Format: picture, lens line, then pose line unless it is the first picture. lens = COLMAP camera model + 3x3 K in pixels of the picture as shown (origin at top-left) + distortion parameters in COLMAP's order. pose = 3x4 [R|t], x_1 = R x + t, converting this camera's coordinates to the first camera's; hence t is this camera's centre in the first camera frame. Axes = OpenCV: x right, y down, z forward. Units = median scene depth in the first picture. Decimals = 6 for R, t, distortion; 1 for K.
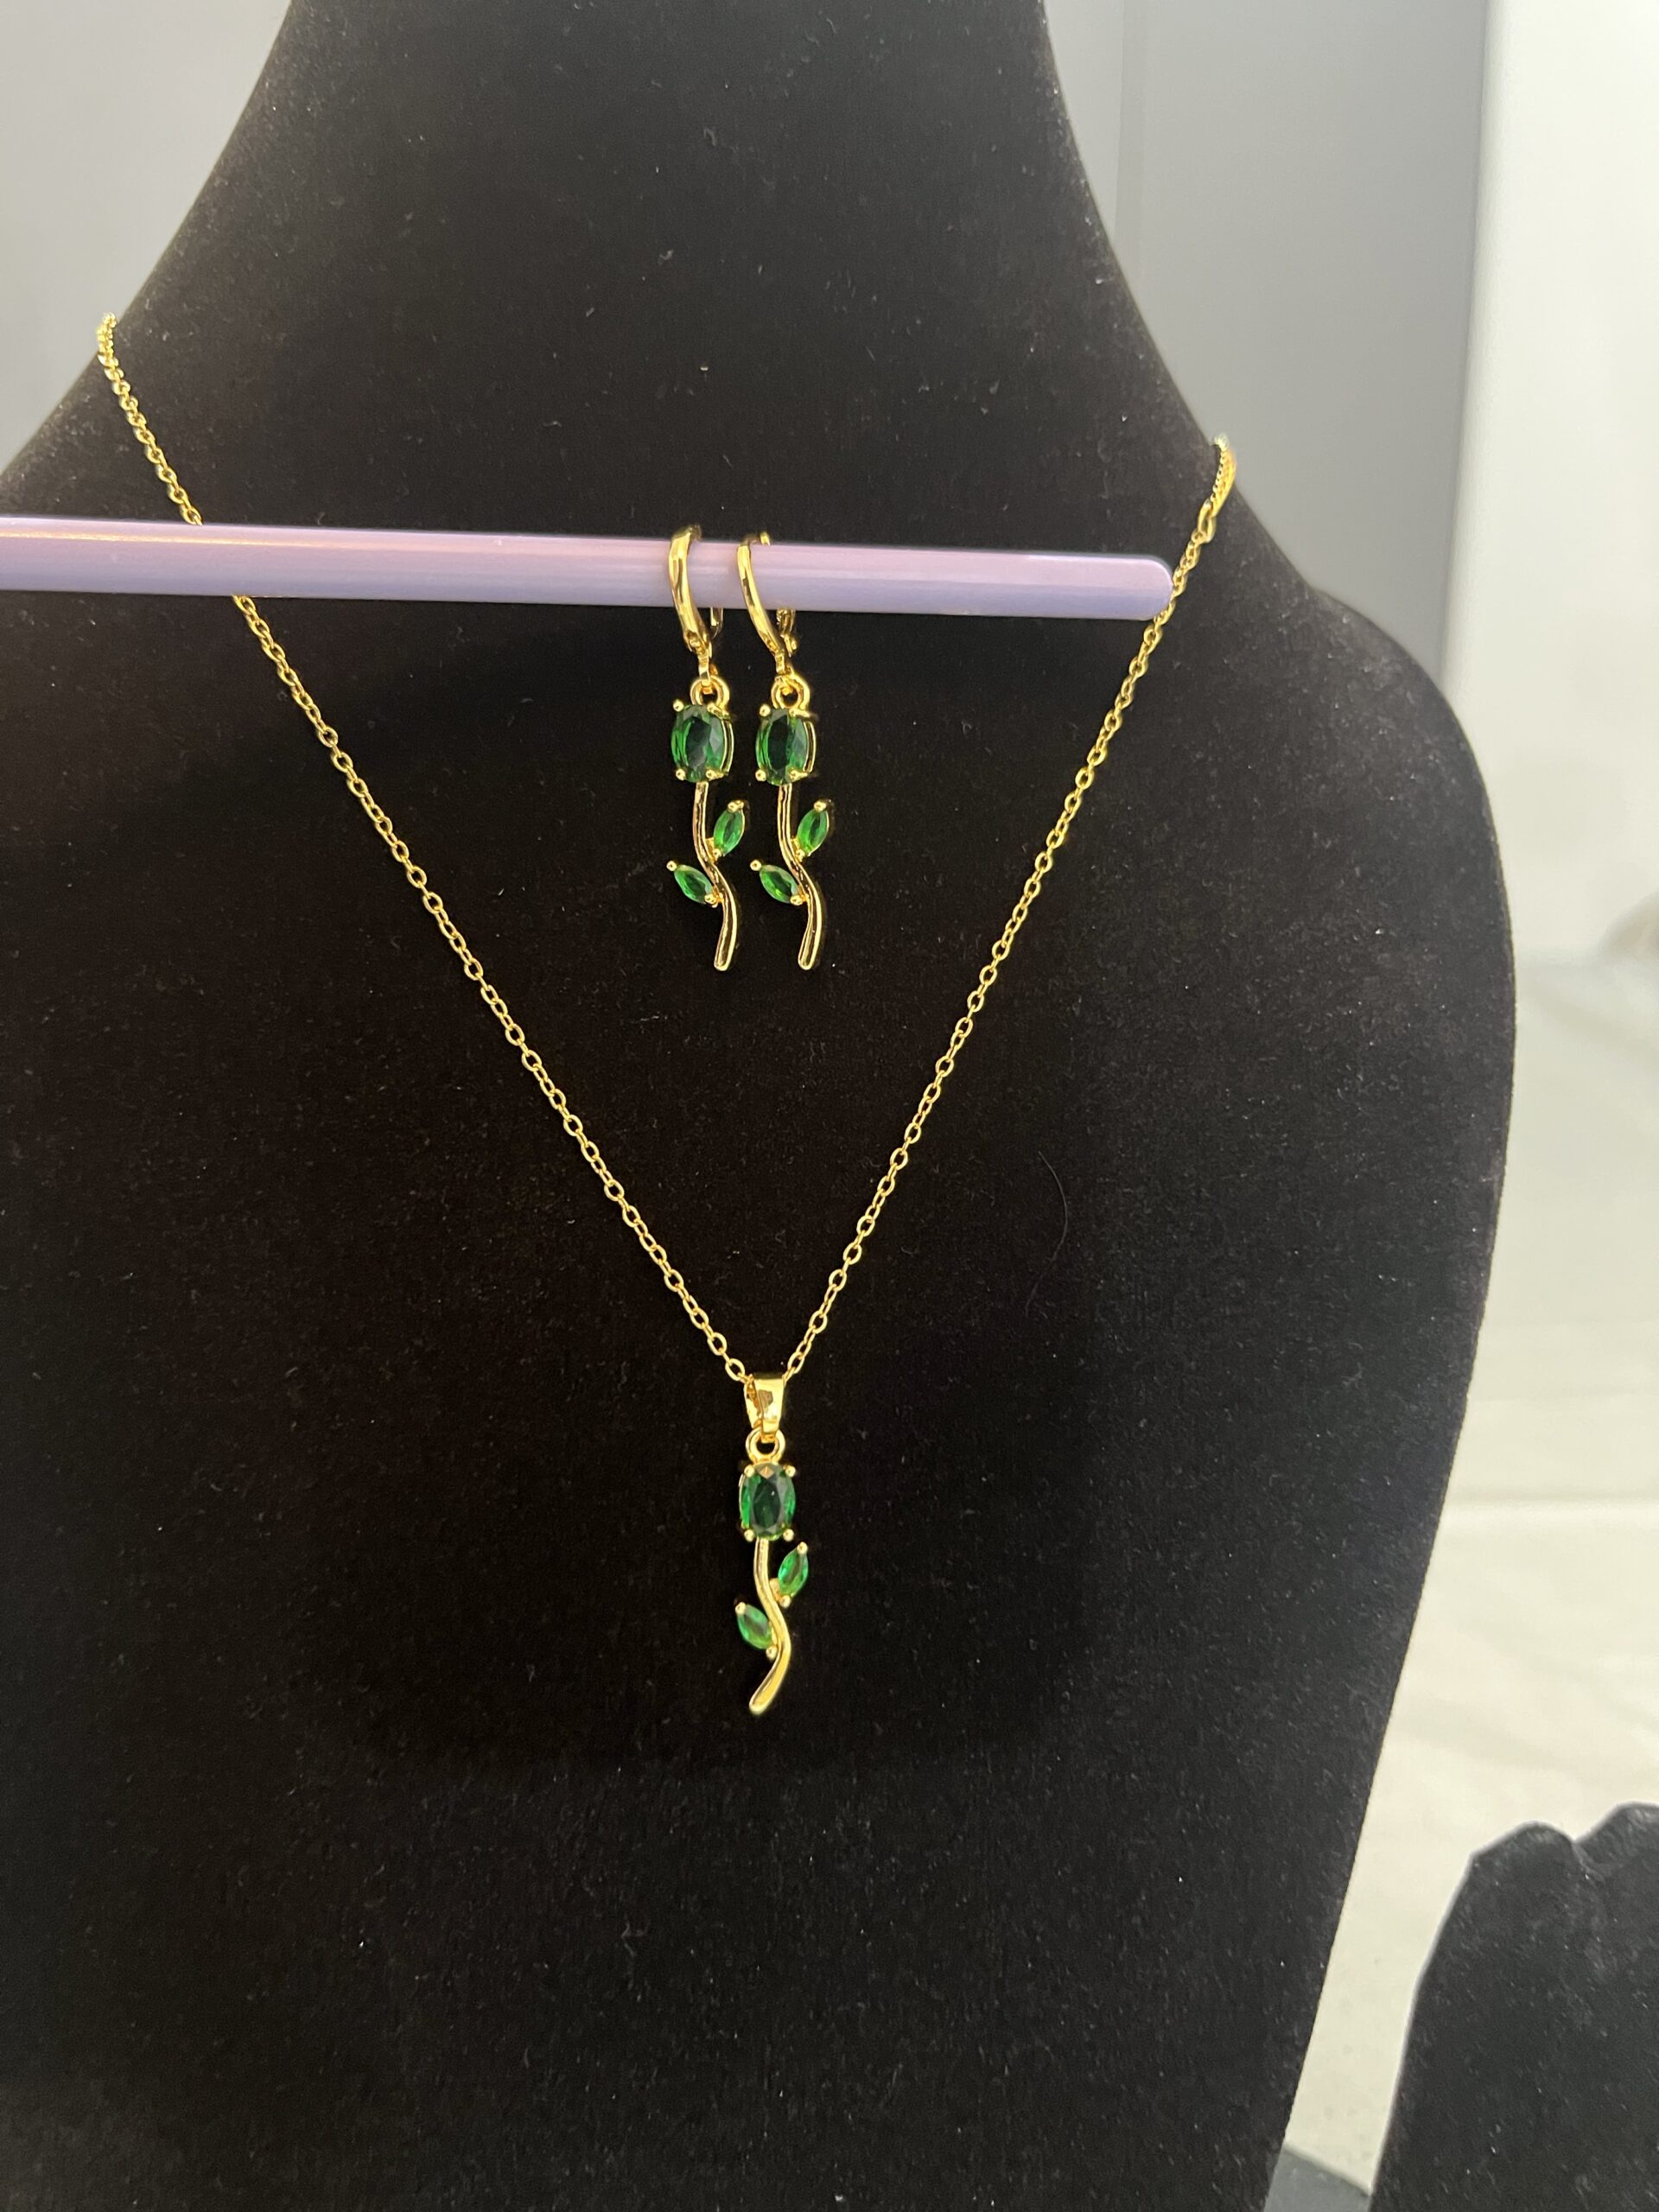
lens RADIAL K [[1655.0, 0, 839.2], [0, 1655.0, 1124.5], [0, 0, 1]] dist [0.060553, -0.074327]
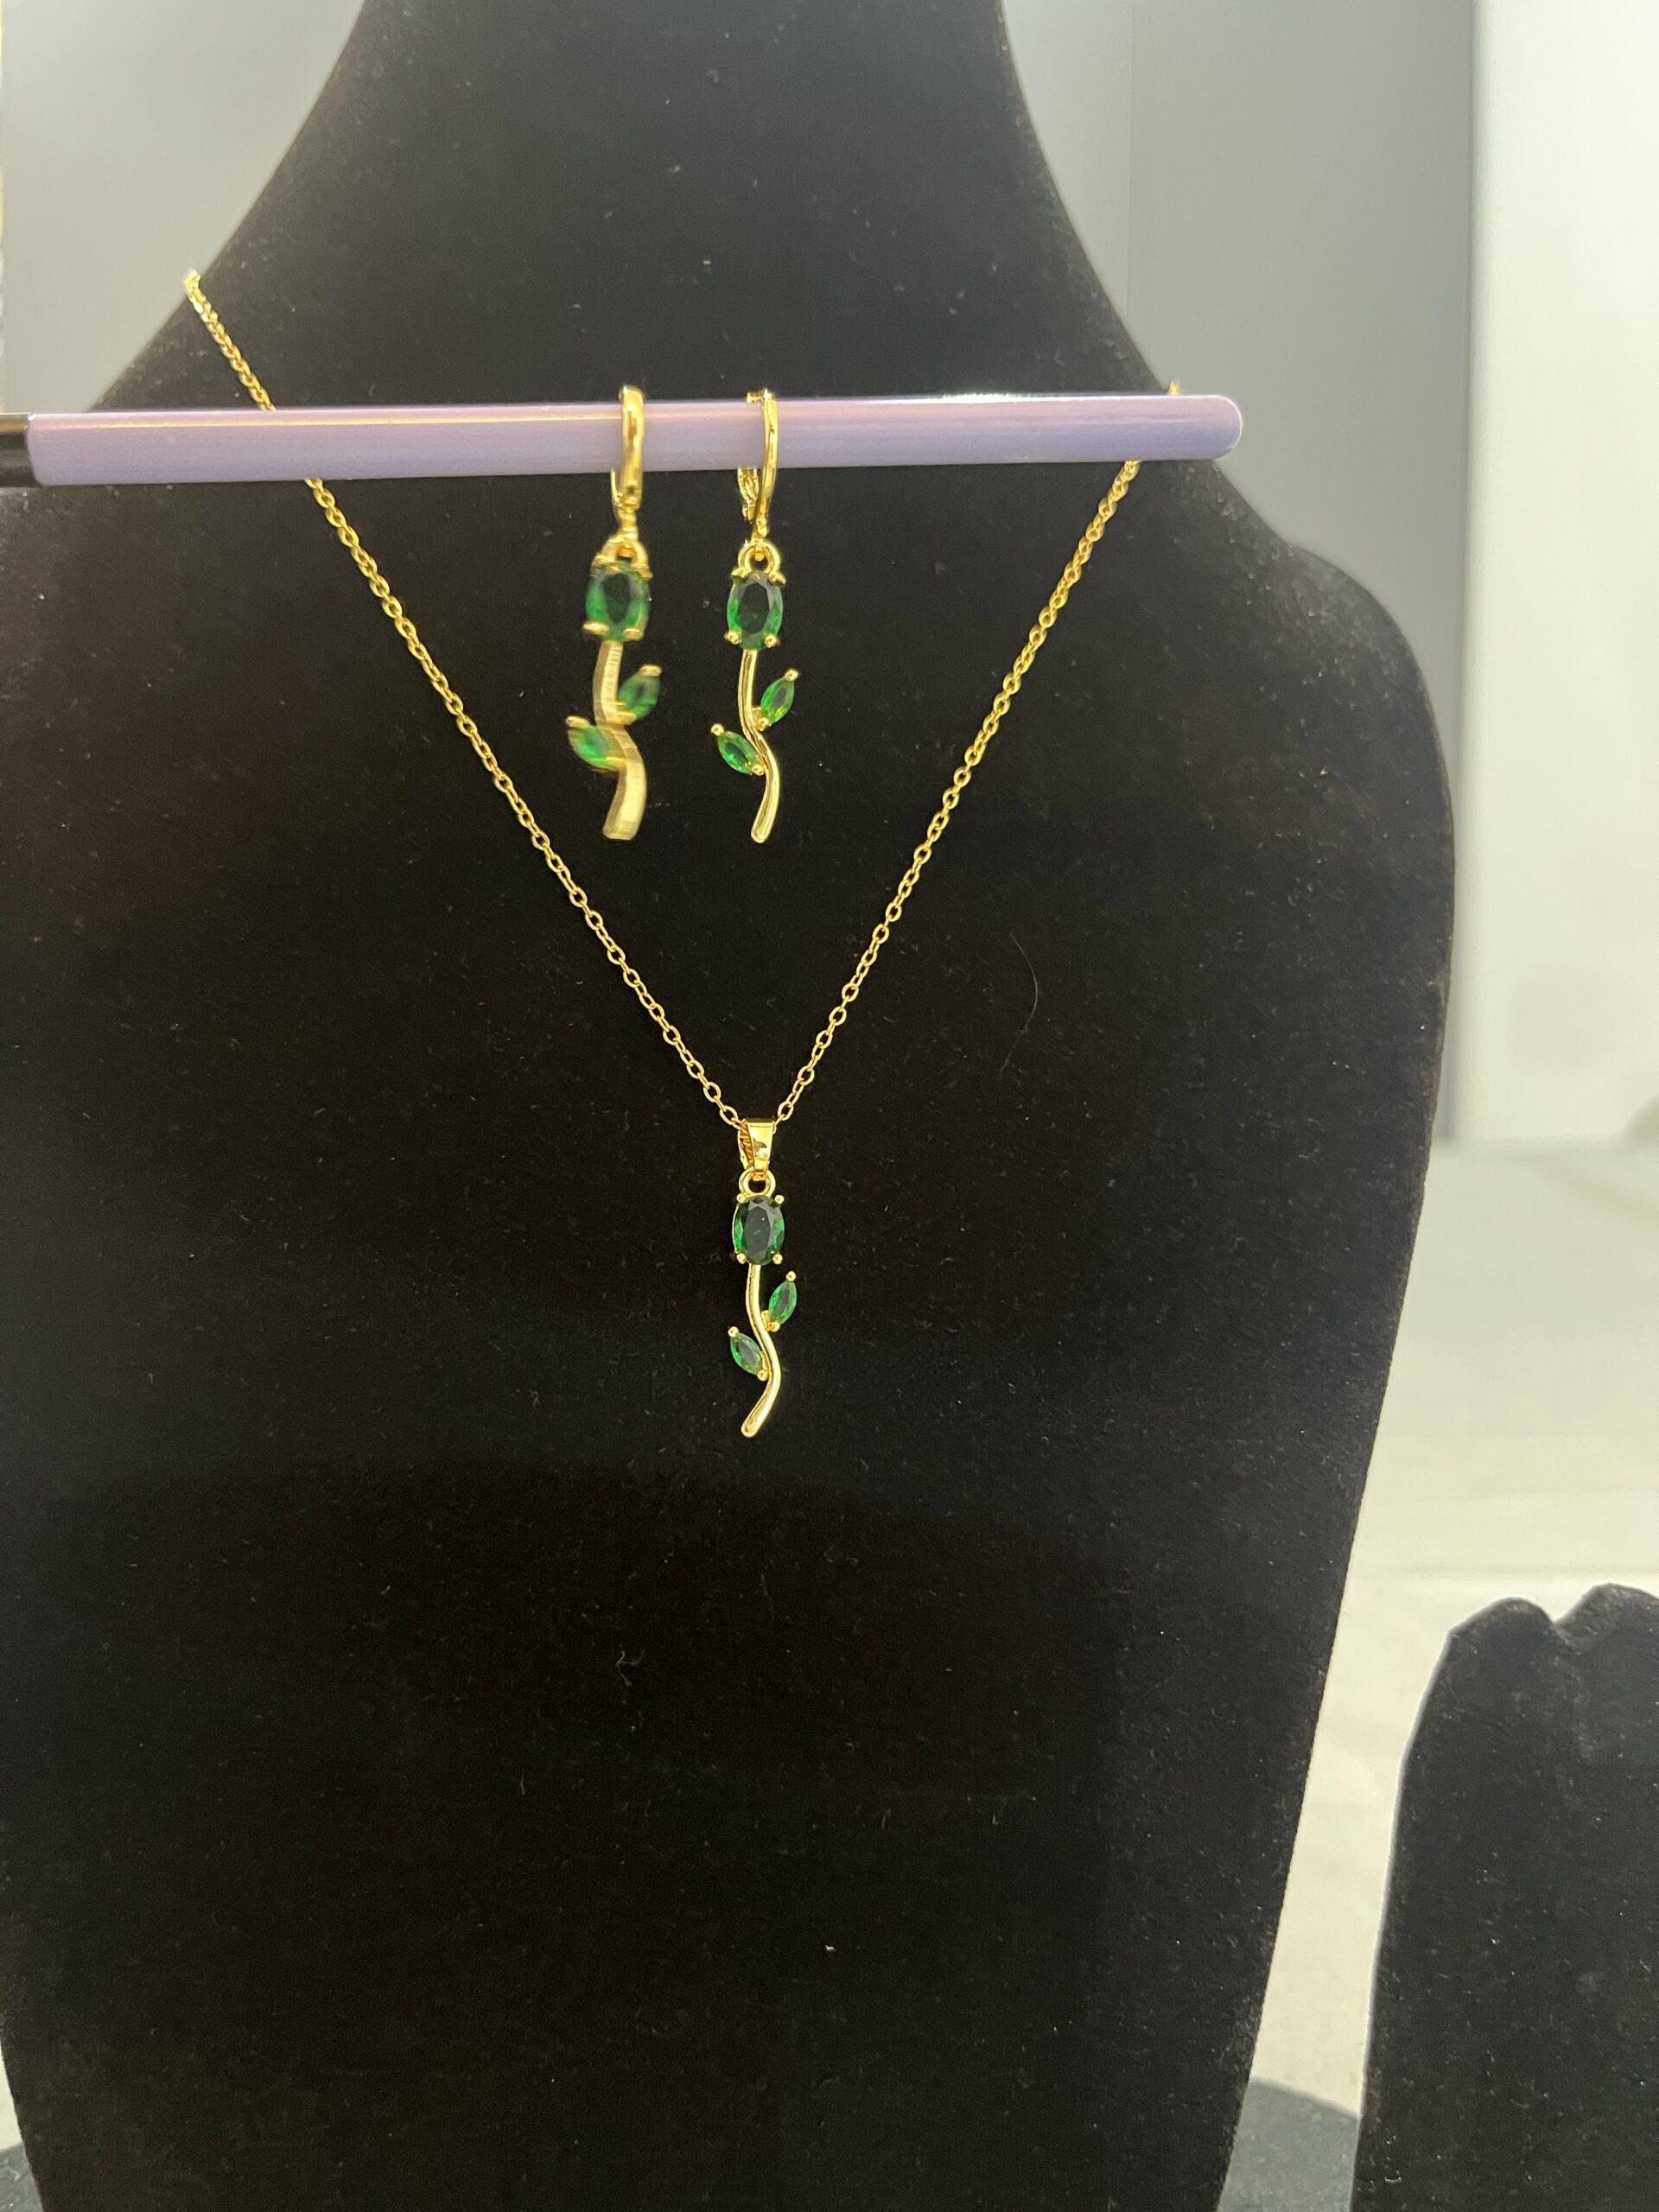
lens RADIAL K [[1652.9, 0, 829.5], [0, 1652.9, 1106.0], [0, 0, 1]] dist [0.051566, -0.056002]
pose [[0.999824, -0.005674, -0.017872, 0.021121], [0.003174, 0.990577, -0.136918, 0.279778], [0.018481, 0.136837, 0.990421, -0.060347]]
